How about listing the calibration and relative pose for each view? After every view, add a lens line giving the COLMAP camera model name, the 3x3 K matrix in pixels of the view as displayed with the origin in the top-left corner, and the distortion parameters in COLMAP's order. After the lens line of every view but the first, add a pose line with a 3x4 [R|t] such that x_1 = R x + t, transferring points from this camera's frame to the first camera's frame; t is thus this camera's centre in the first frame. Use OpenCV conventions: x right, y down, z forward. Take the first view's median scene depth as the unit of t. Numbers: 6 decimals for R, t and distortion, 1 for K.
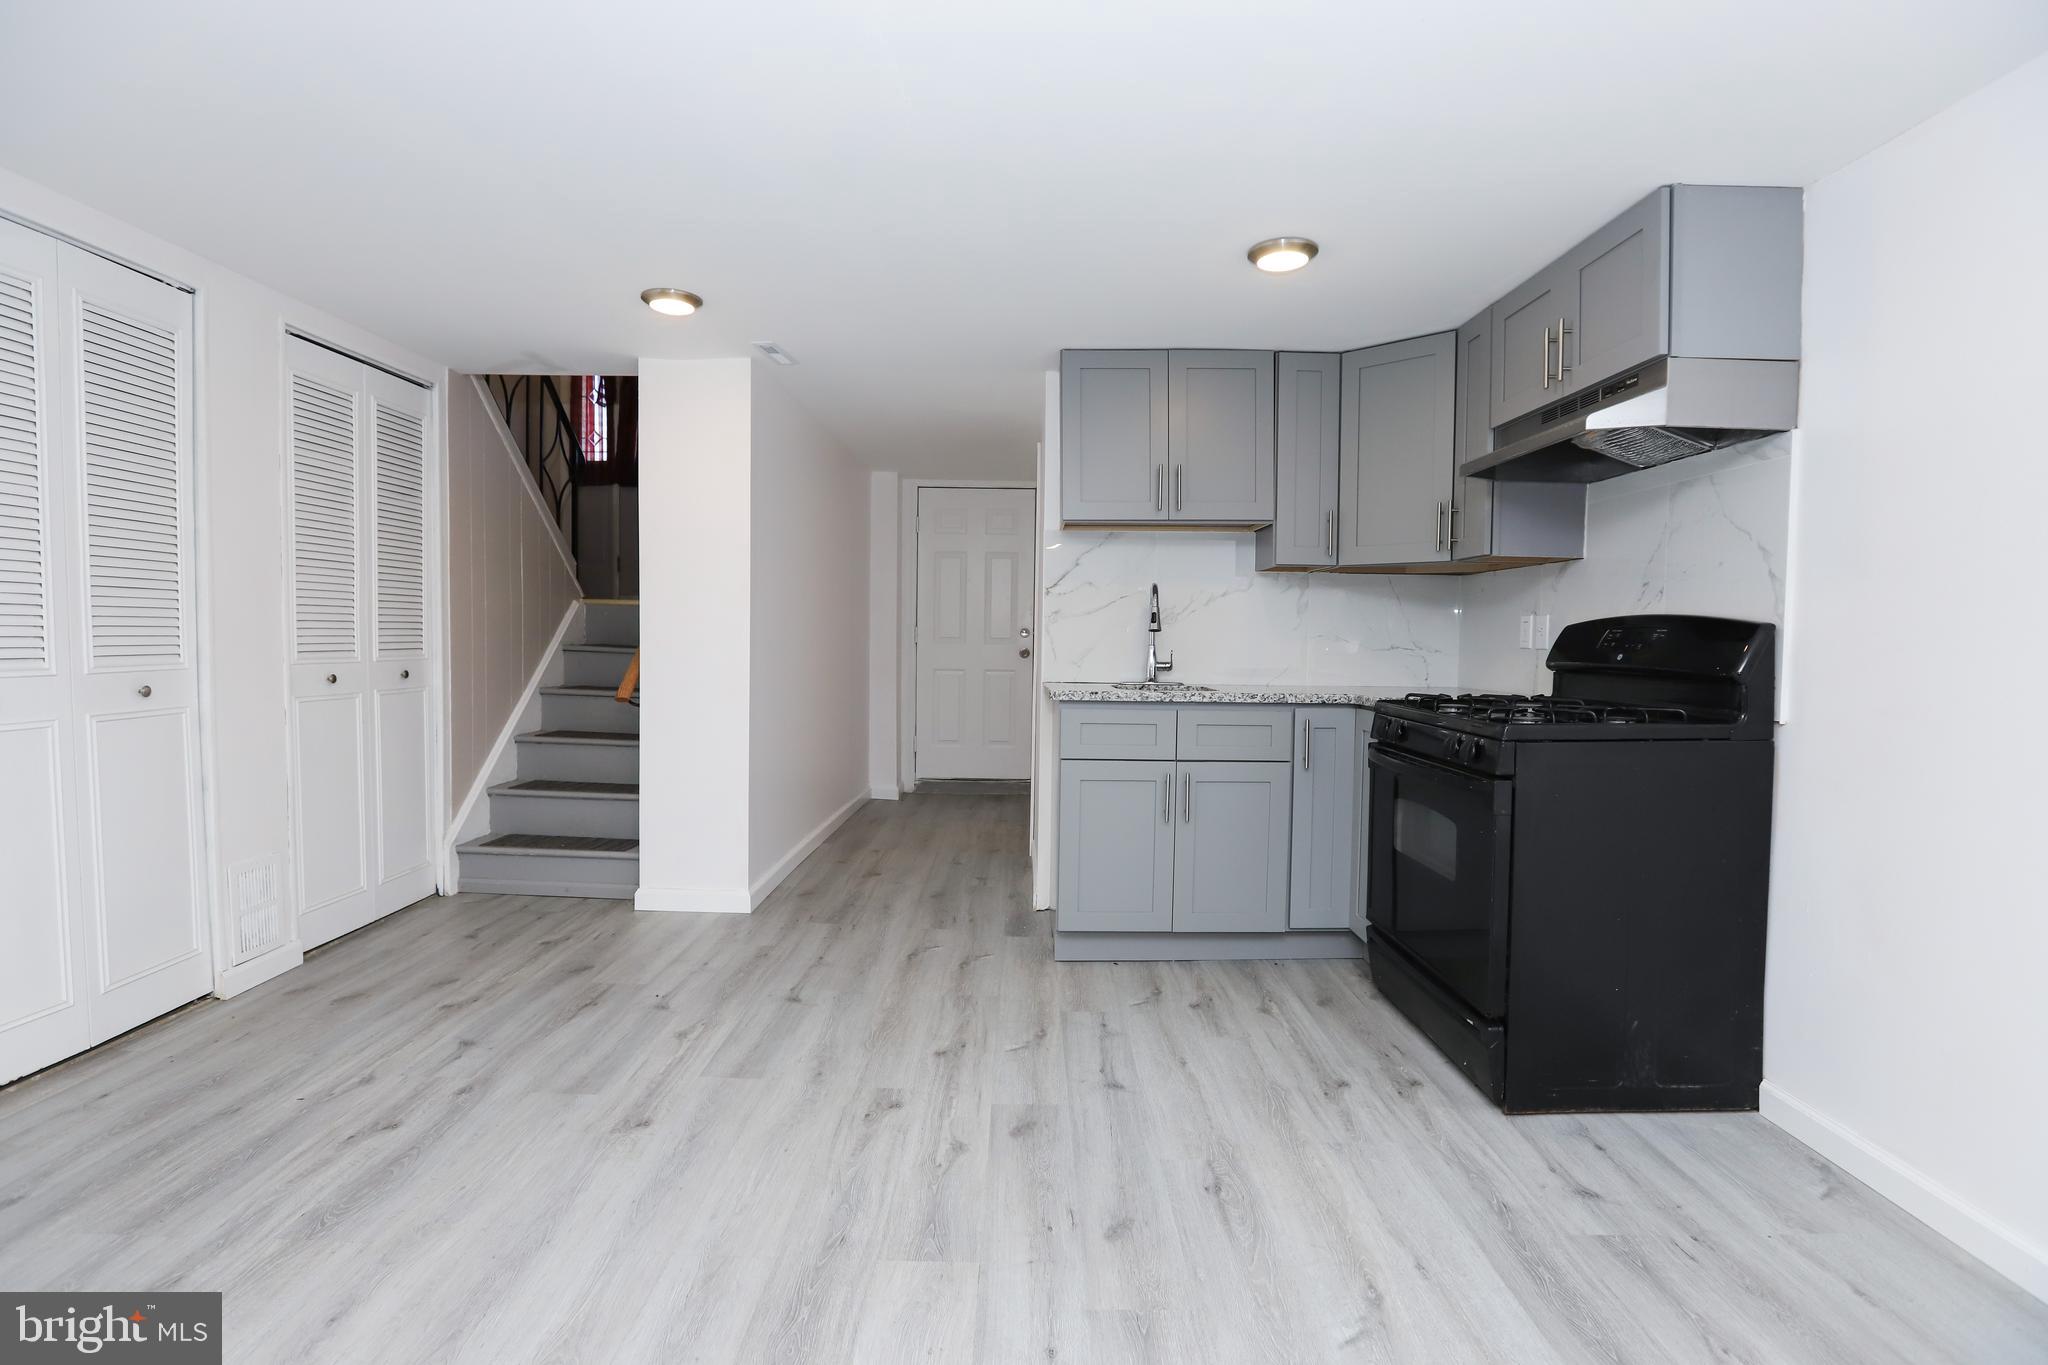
lens RADIAL K [[938.4, 0, 1021.2], [0, 938.4, 668.8], [0, 0, 1]] dist [-0.049113, 0.015571]
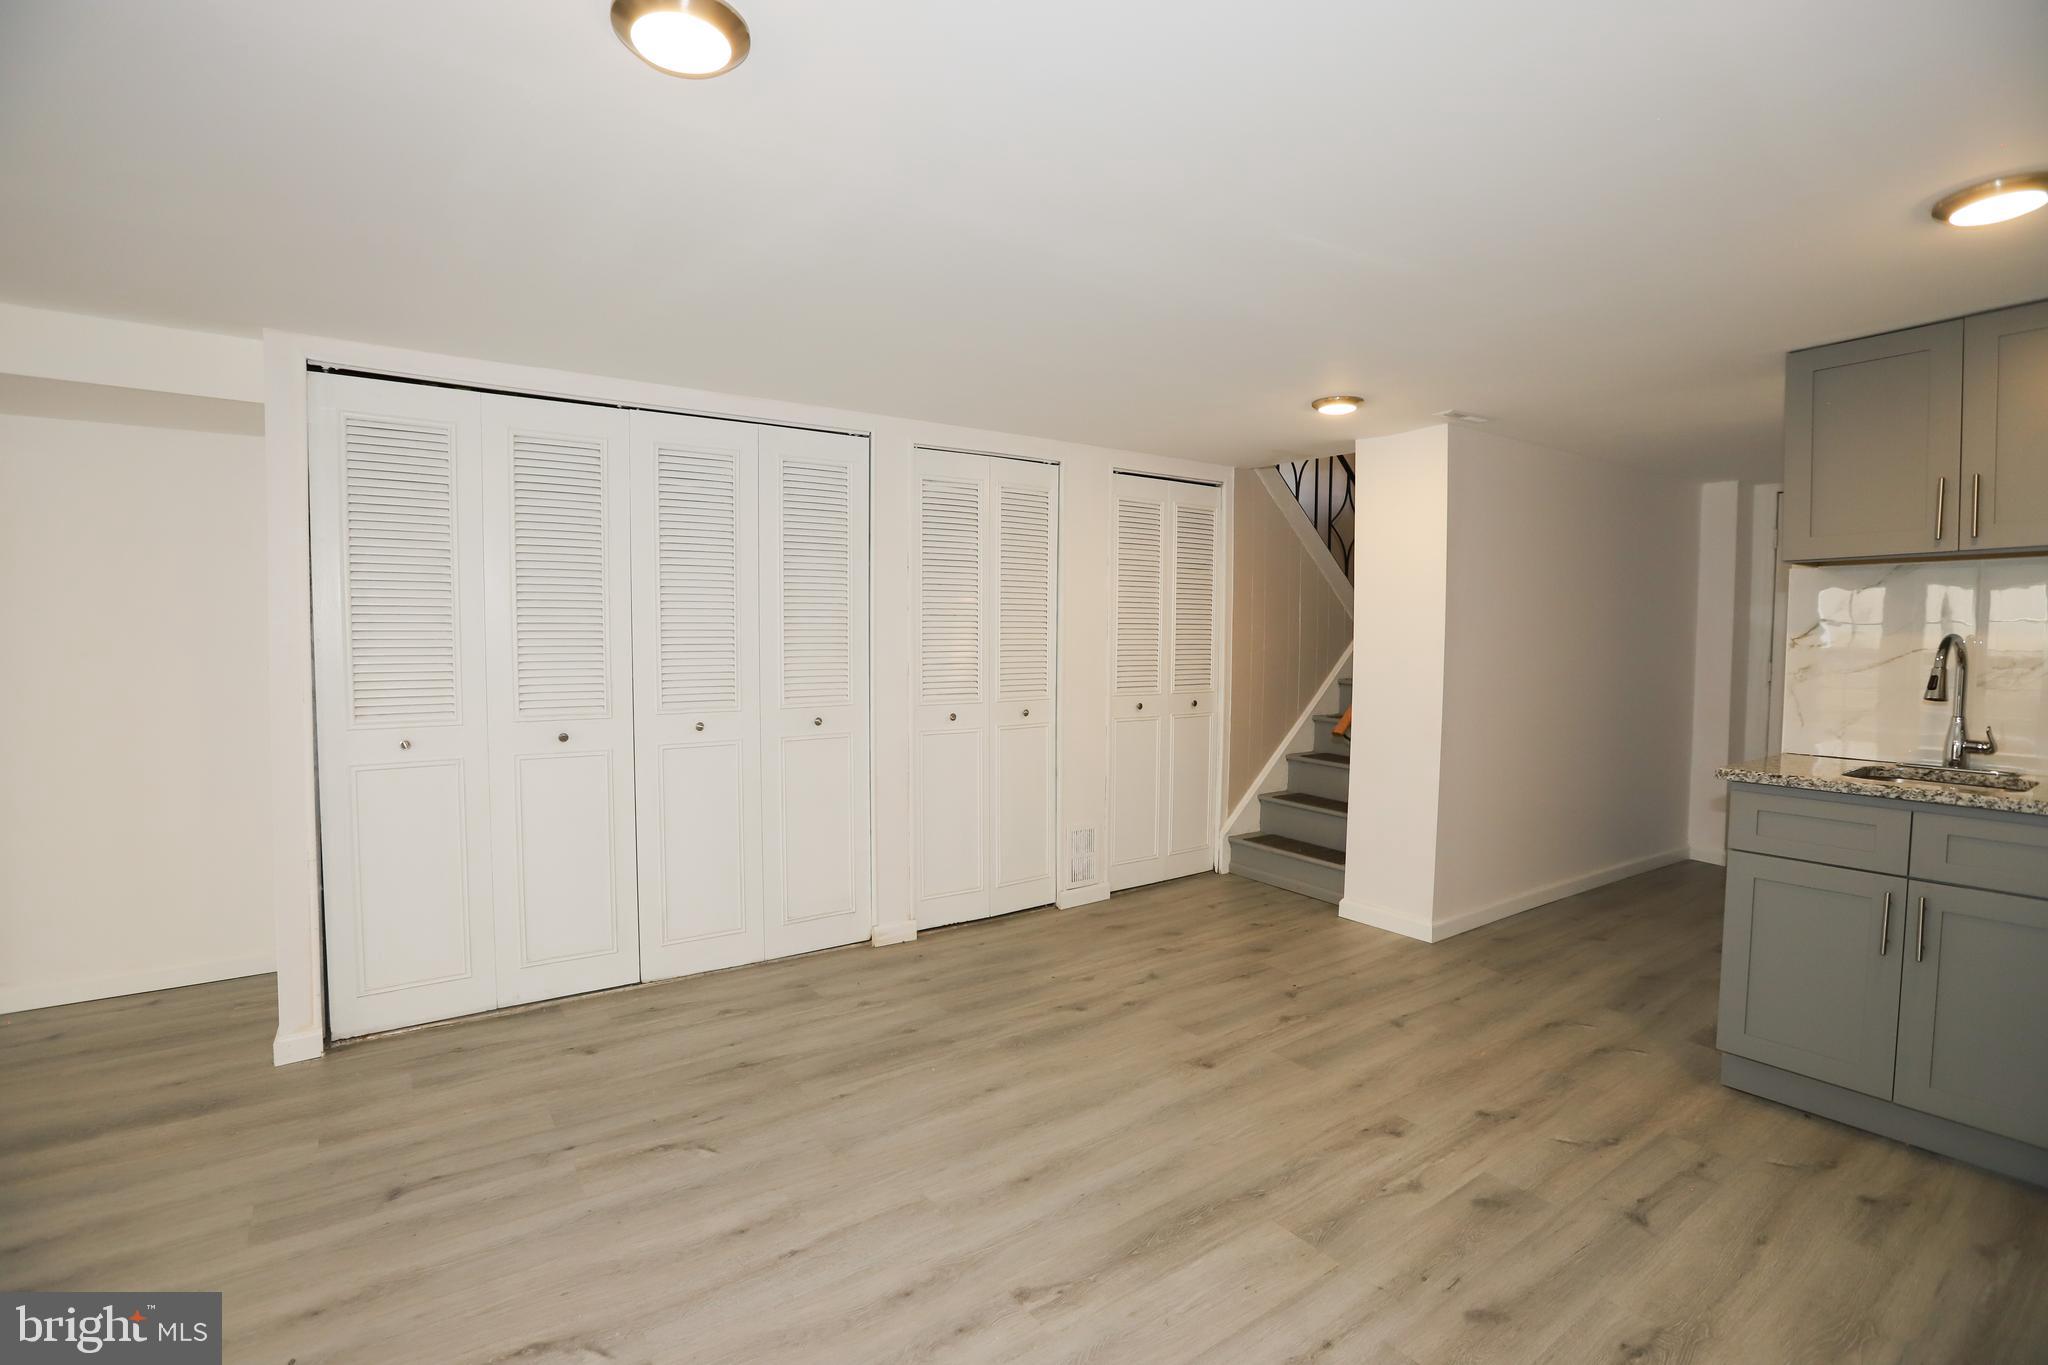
lens RADIAL K [[938.4, 0, 1019.9], [0, 938.4, 672.4], [0, 0, 1]] dist [-0.049113, 0.015571]
pose [[0.581516, 0.026897, -0.813091, 0.384322], [-0.029301, 0.999497, 0.012108, -0.062812], [0.813007, 0.016784, 0.582011, -0.010134]]
